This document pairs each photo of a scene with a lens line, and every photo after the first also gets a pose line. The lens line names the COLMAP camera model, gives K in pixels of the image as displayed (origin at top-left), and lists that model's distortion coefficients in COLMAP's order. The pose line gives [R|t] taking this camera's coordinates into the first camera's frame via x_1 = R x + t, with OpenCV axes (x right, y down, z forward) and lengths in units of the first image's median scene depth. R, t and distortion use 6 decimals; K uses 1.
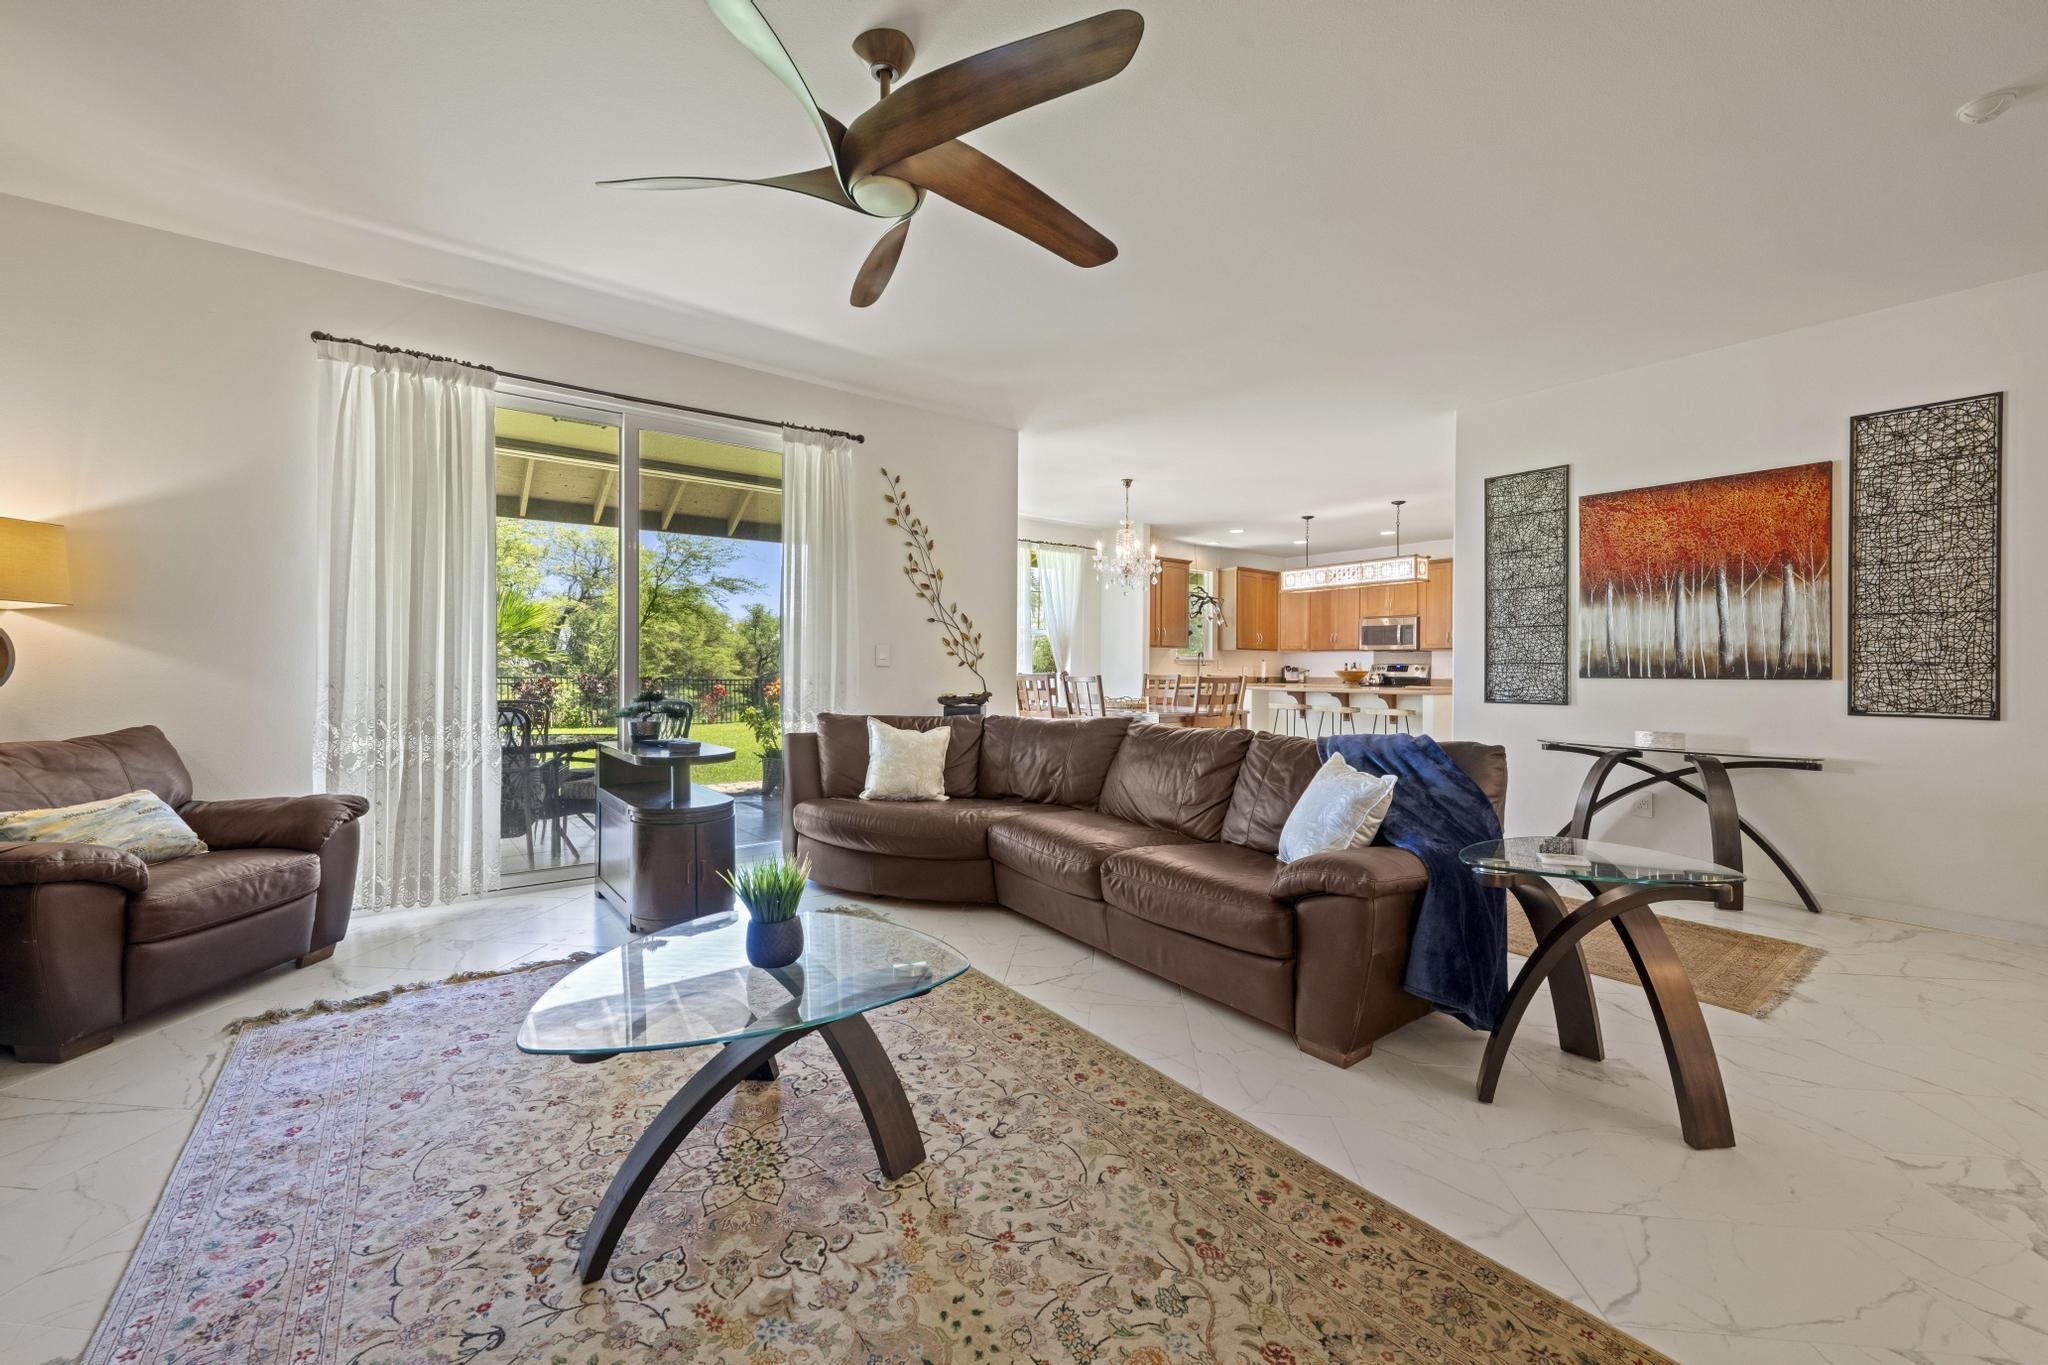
lens RADIAL K [[817.1, 0, 1024.1], [0, 817.1, 670.8], [0, 0, 1]] dist [-0.001529, 0.000019]
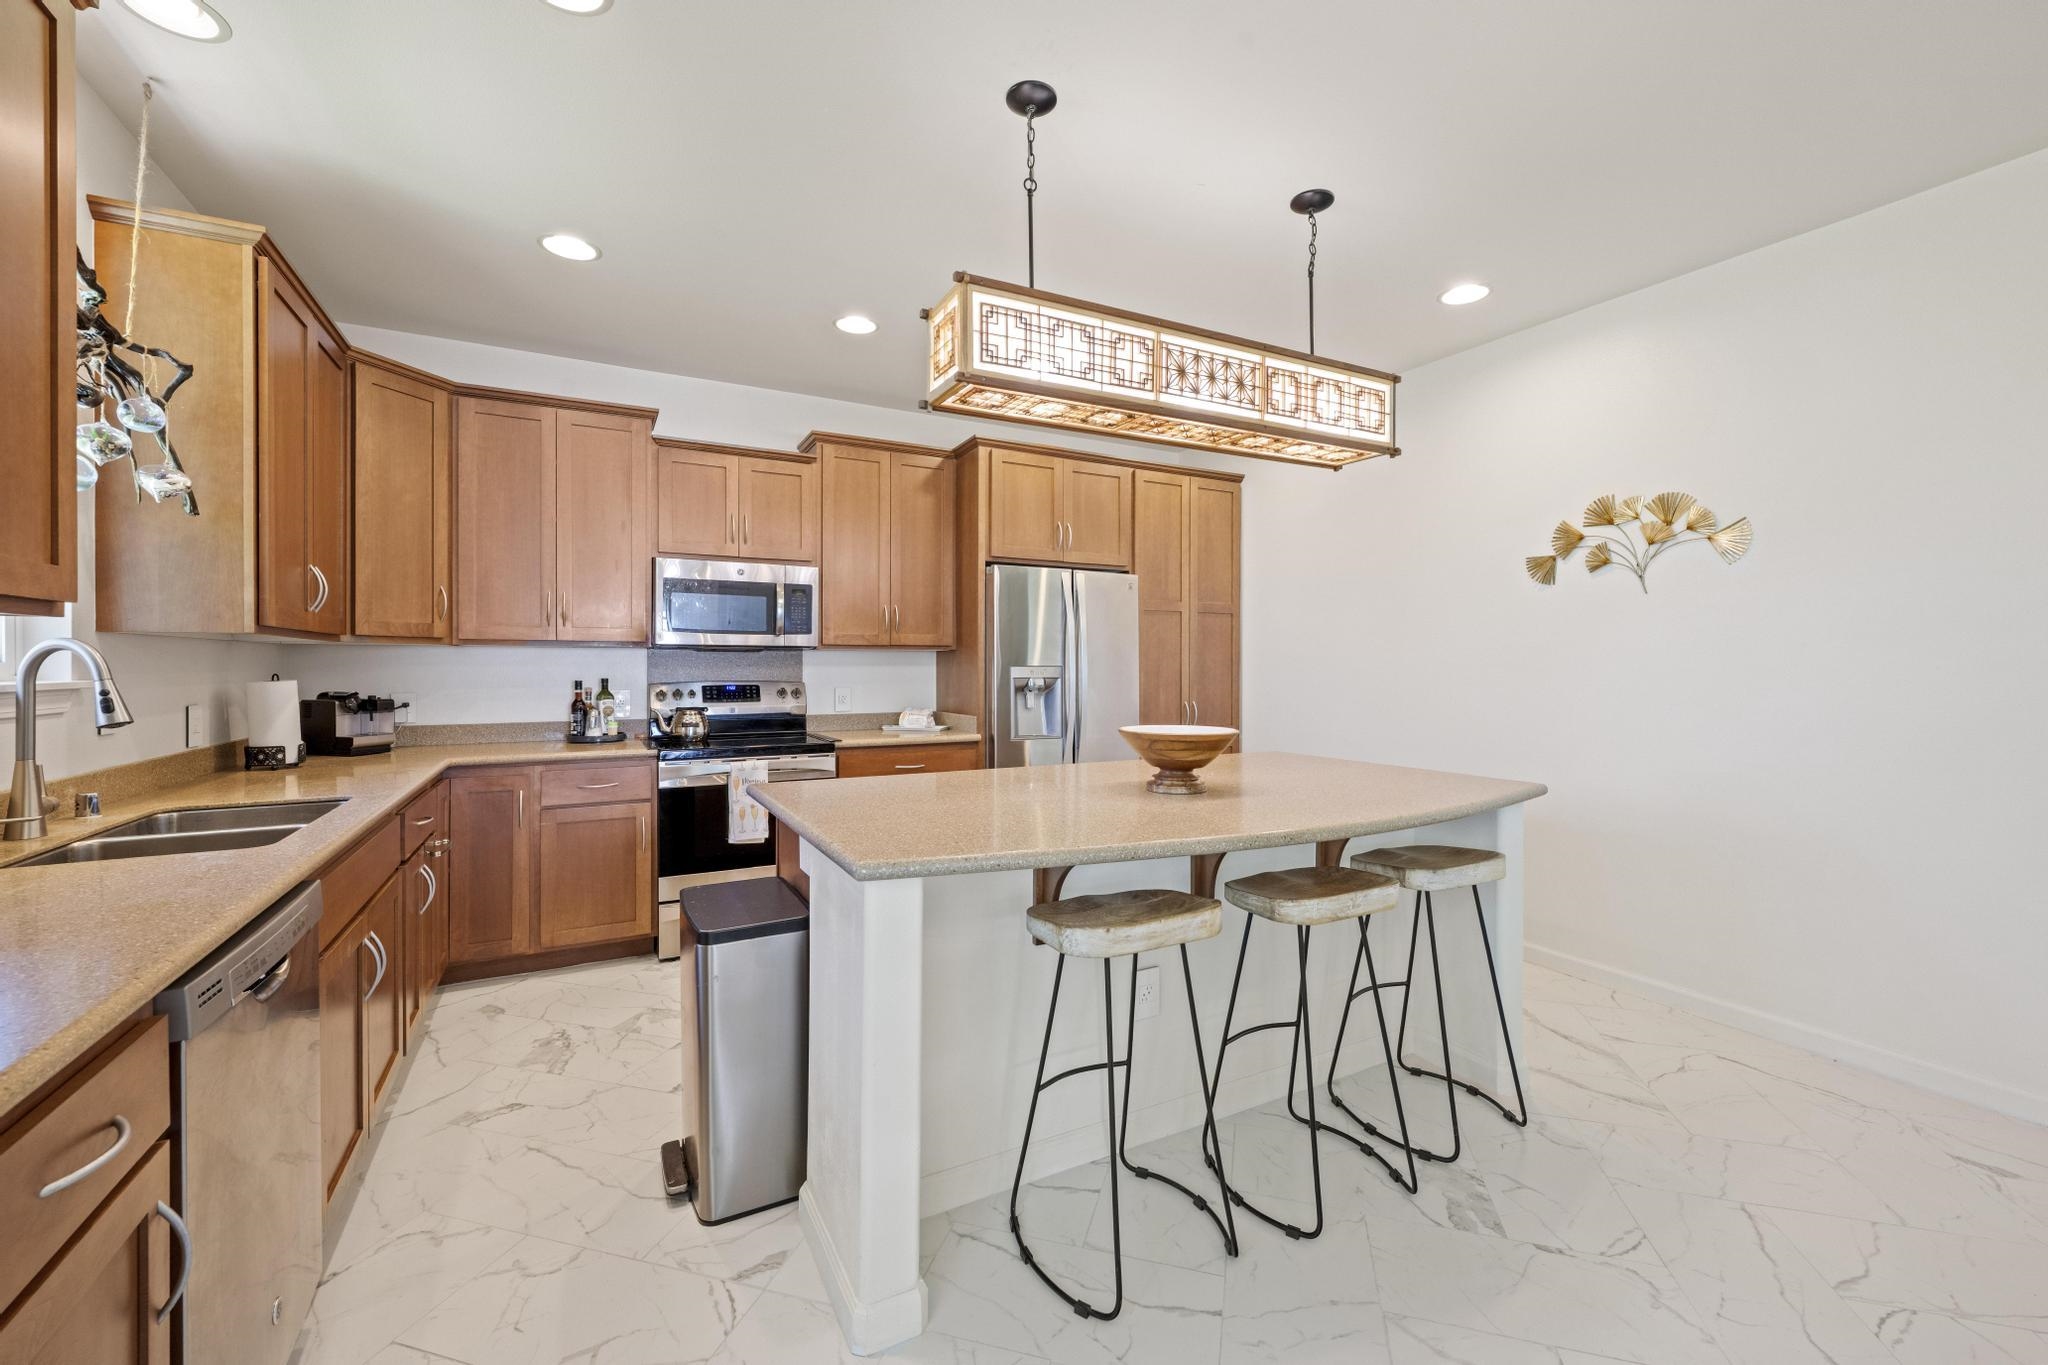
lens RADIAL K [[825.3, 0, 1028.2], [0, 825.3, 669.6], [0, 0, 1]] dist [-0.000366, -0.000047]
pose [[0.161604, -0.013565, 0.986762, 0.211525], [0.001979, 0.999908, 0.013422, -0.047495], [-0.986854, -0.000216, 0.161616, 1.938550]]
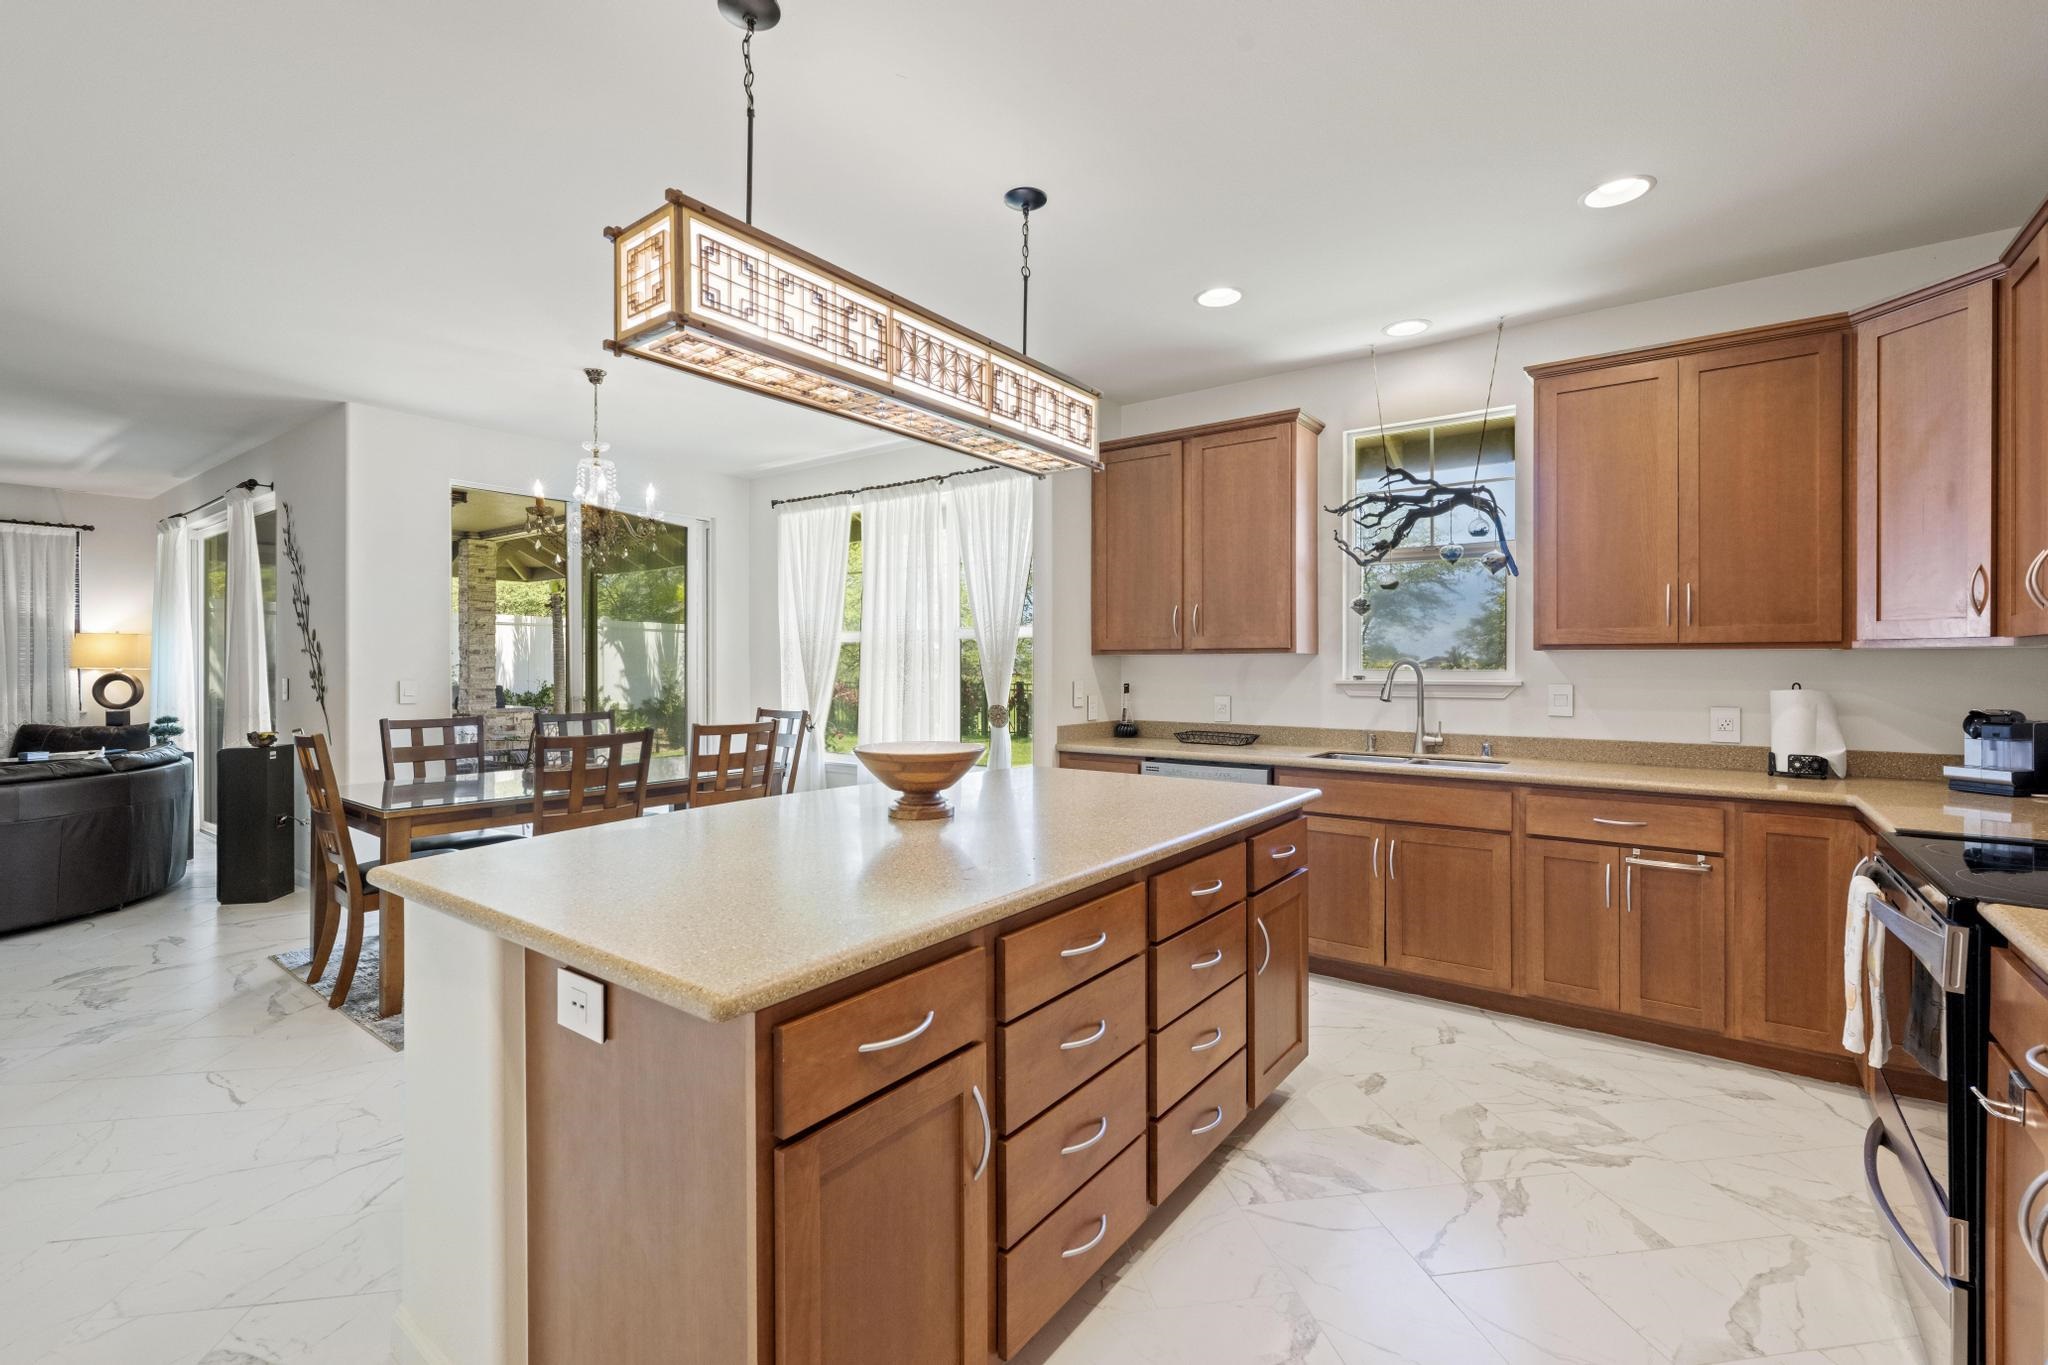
lens RADIAL K [[865.2, 0, 1024.3], [0, 865.2, 668.2], [0, 0, 1]] dist [-0.022550, -0.000090]
pose [[0.271228, -0.004050, -0.962507, 1.267826], [0.000379, 0.999992, -0.004101, -0.045571], [0.962515, 0.000748, 0.271227, 1.852832]]
